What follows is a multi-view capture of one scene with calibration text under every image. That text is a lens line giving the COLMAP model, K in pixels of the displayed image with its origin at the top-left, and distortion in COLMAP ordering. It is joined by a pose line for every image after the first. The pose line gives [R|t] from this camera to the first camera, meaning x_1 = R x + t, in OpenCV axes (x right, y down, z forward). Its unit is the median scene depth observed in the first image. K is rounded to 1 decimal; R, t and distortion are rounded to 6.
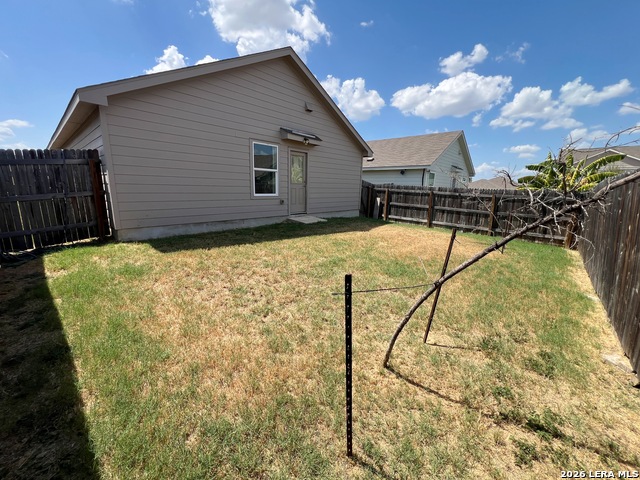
lens RADIAL K [[258.2, 0, 320.0], [0, 258.2, 240.0], [0, 0, 1]] dist [-0.000795, -0.000099]
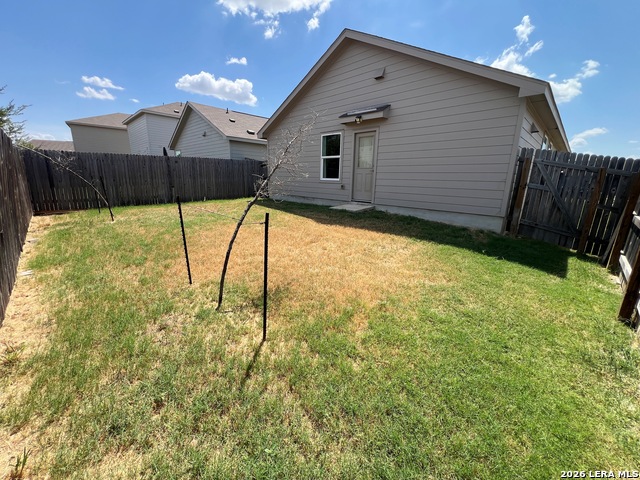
lens RADIAL K [[258.2, 0, 320.0], [0, 258.2, 240.0], [0, 0, 1]] dist [-0.000795, -0.000099]
pose [[-0.045405, 0.214375, -0.975696, 0.924992], [-0.225509, 0.949292, 0.219068, -0.155063], [0.973182, 0.229975, 0.005241, 0.979198]]
